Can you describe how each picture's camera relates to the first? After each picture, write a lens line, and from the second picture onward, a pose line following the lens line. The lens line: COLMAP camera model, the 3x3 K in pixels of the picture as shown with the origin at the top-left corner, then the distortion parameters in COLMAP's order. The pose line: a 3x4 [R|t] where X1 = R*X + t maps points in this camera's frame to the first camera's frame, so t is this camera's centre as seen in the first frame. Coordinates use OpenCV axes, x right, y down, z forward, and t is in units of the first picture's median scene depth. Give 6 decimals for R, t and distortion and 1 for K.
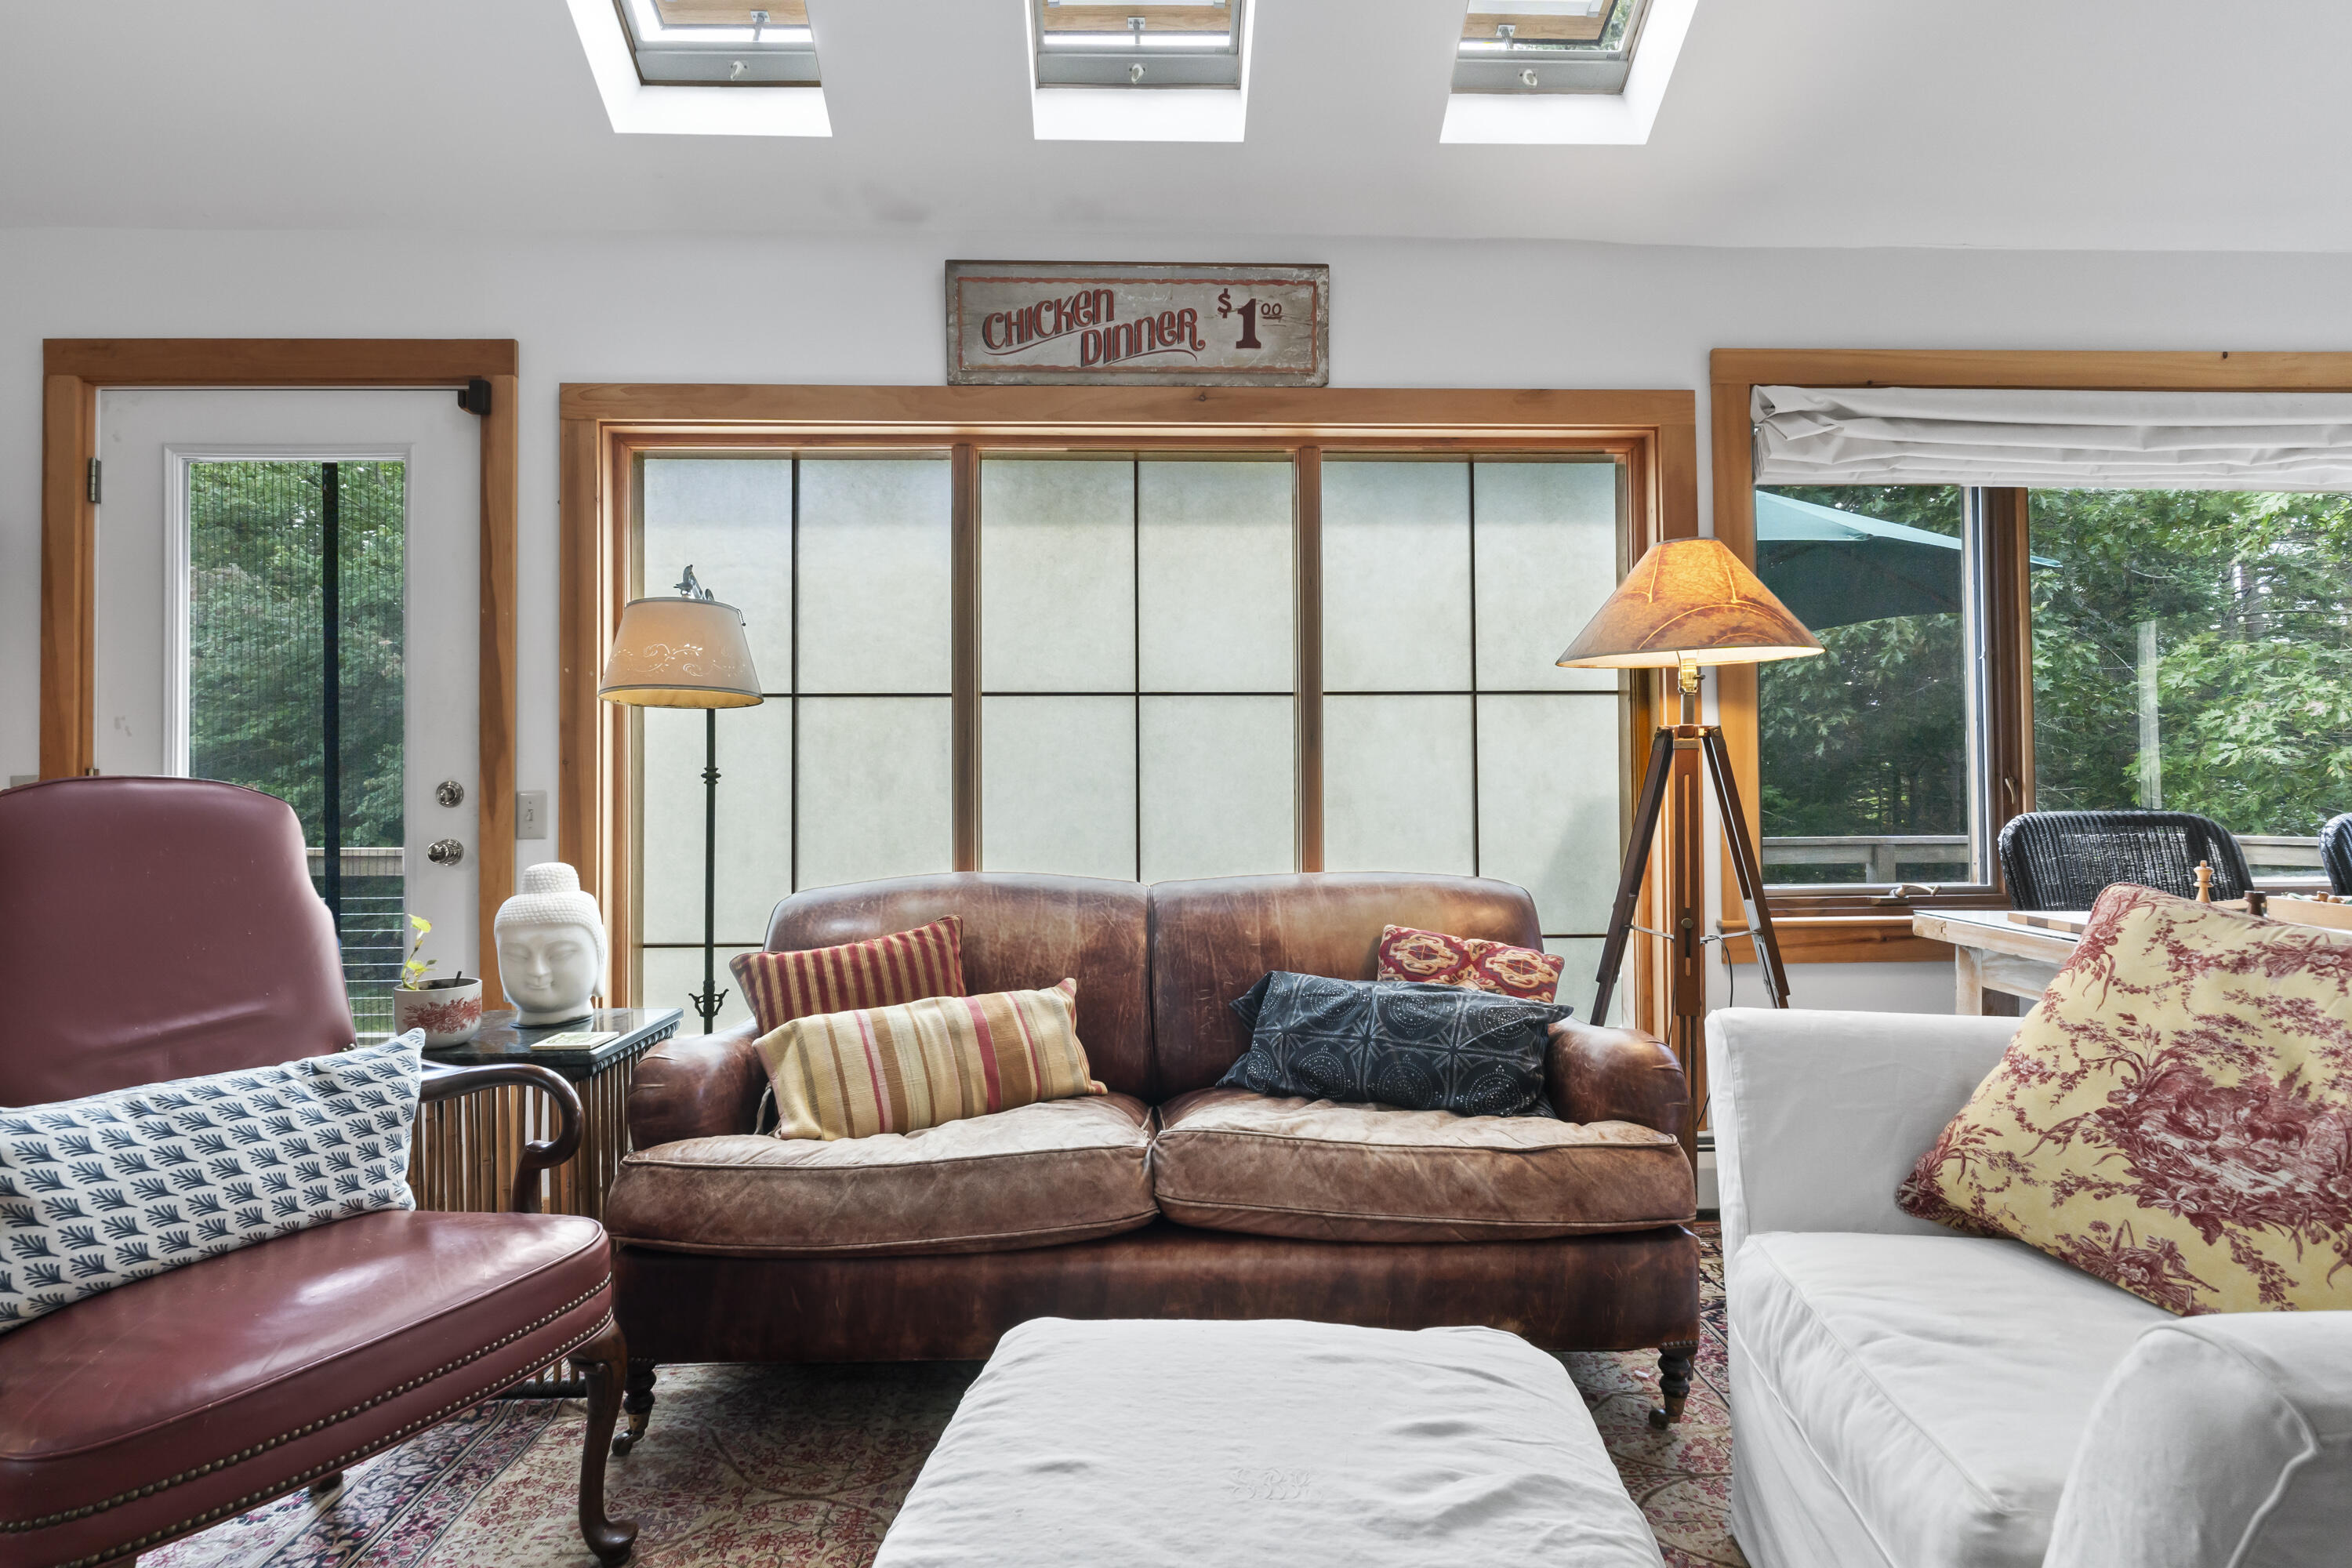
lens RADIAL K [[1141.2, 0, 1173.3], [0, 1141.2, 767.9], [0, 0, 1]] dist [-0.001290, 0.000133]
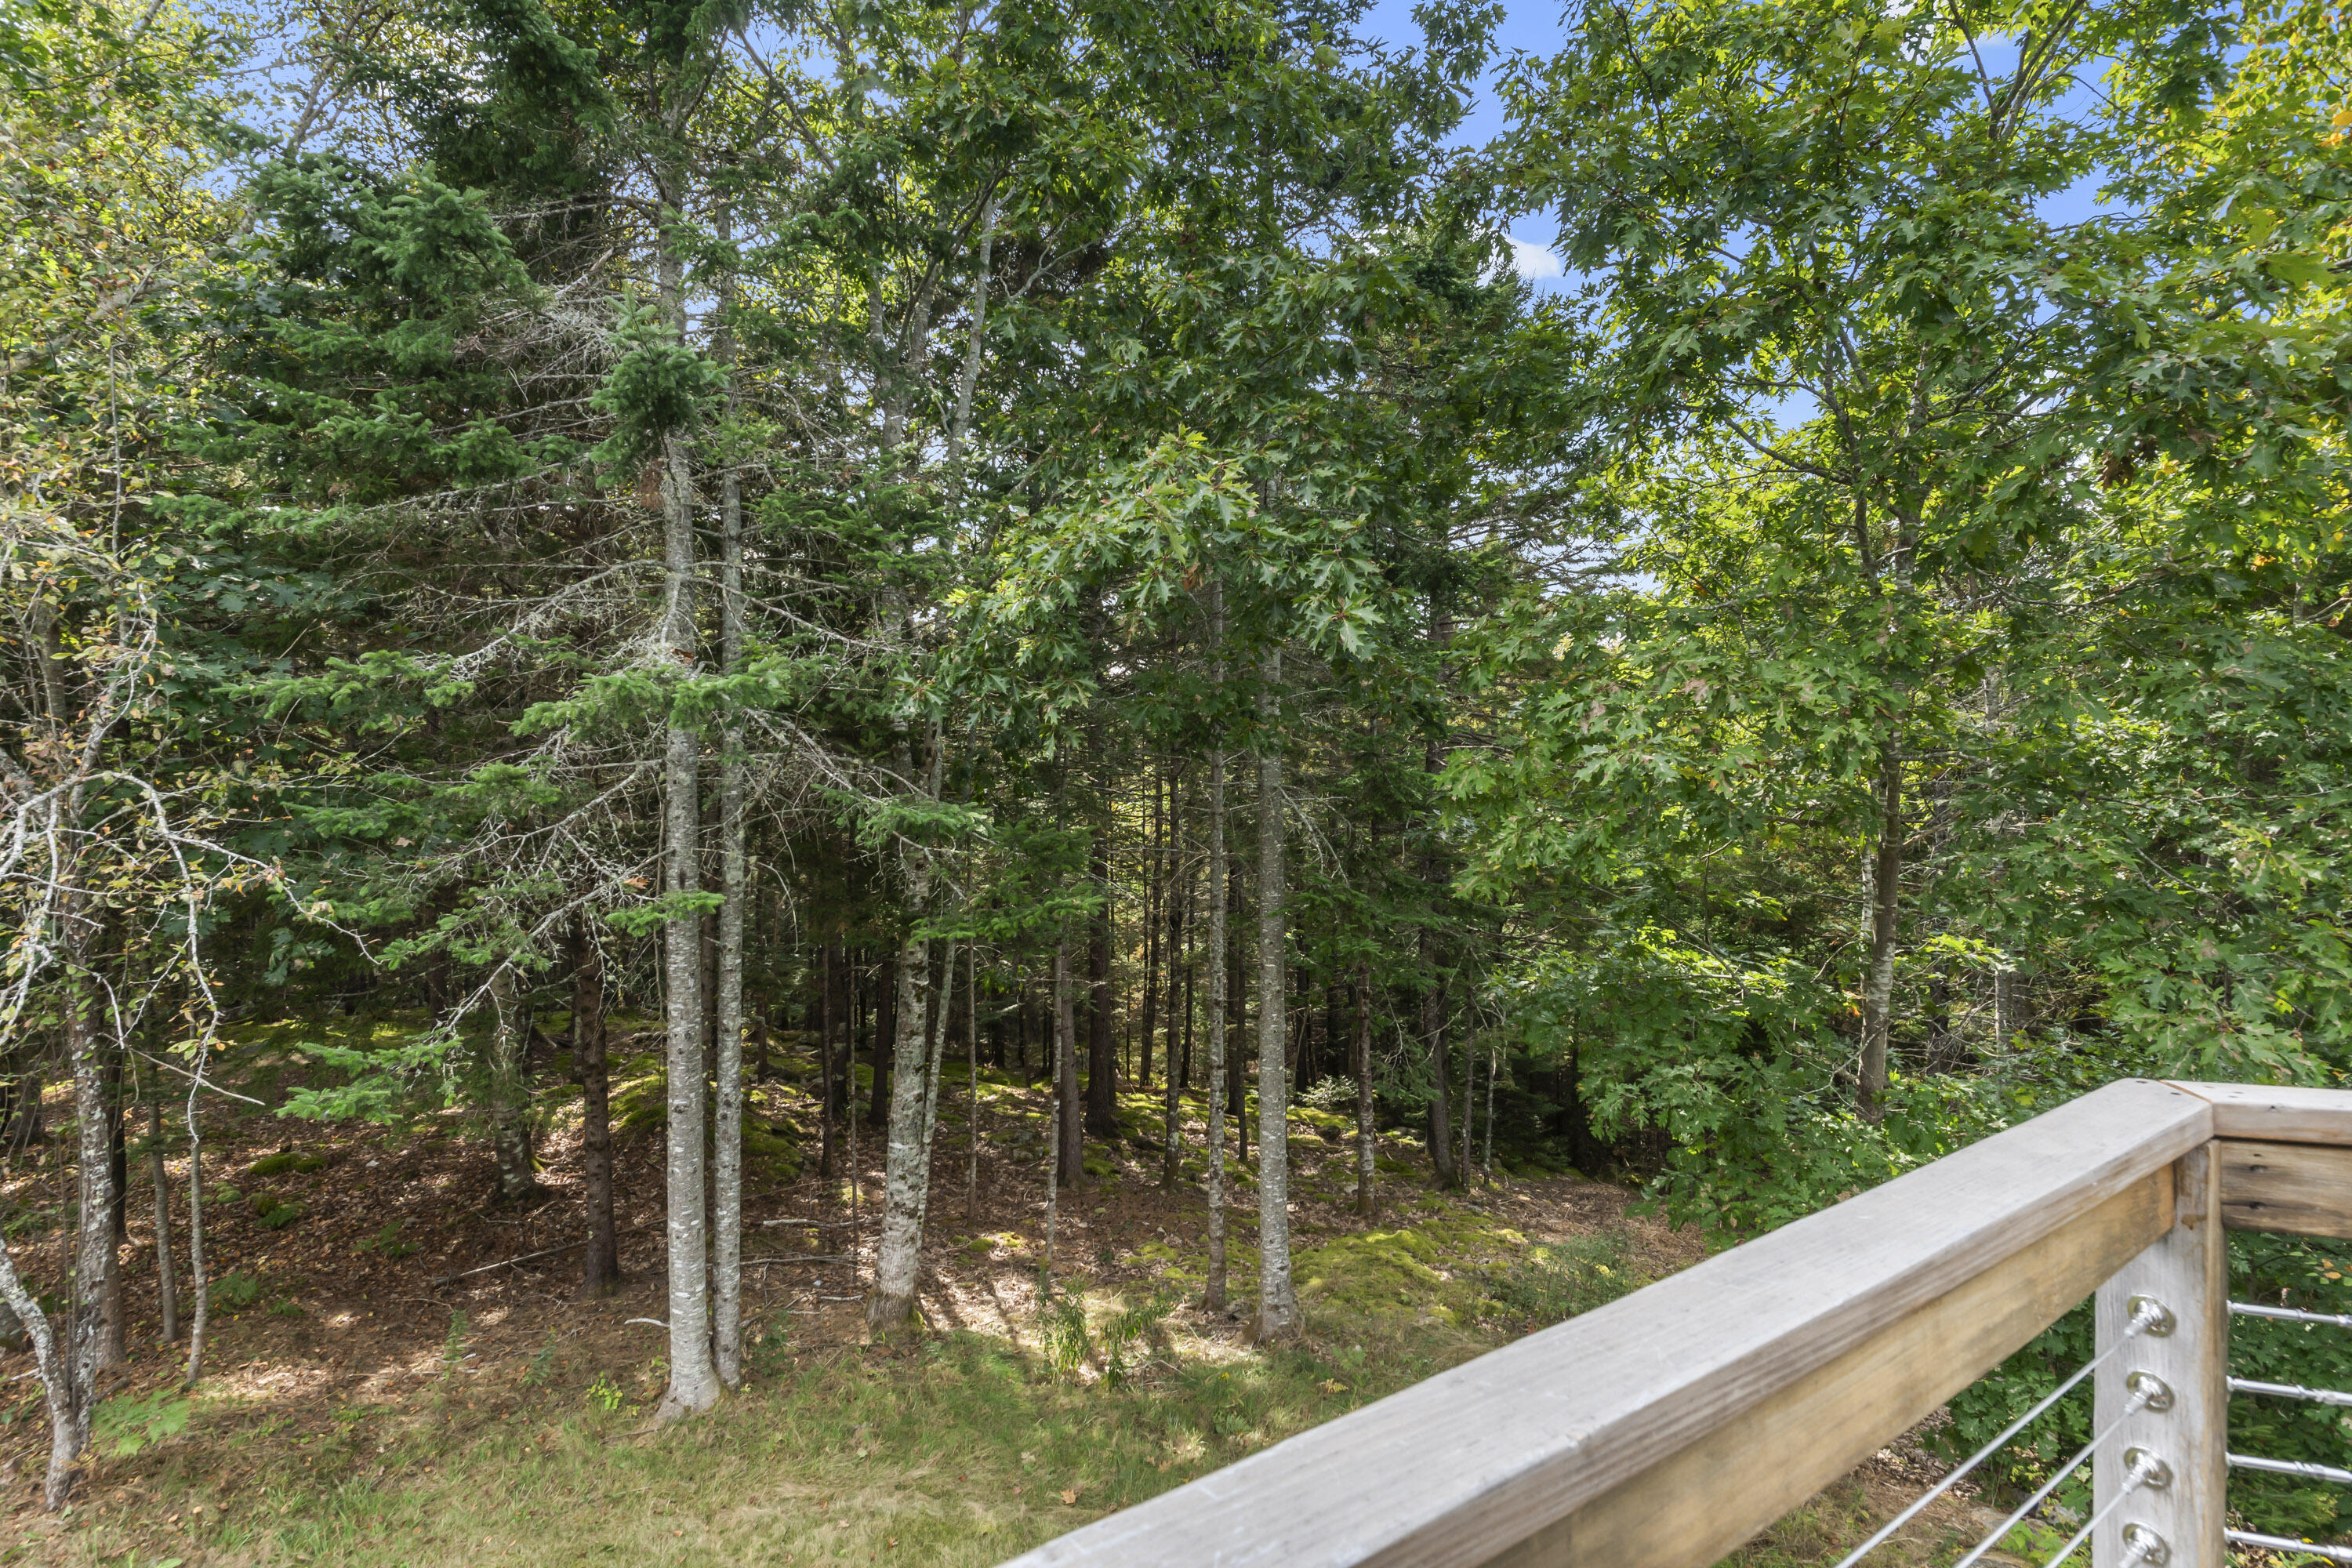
lens RADIAL K [[1141.2, 0, 1175.3], [0, 1141.2, 780.9], [0, 0, 1]] dist [-0.001290, 0.000133]
pose [[0.836800, -0.002414, 0.547503, 0.307599], [-0.003883, 0.999939, 0.010344, -0.006563], [-0.547494, -0.010782, 0.836740, 0.484926]]
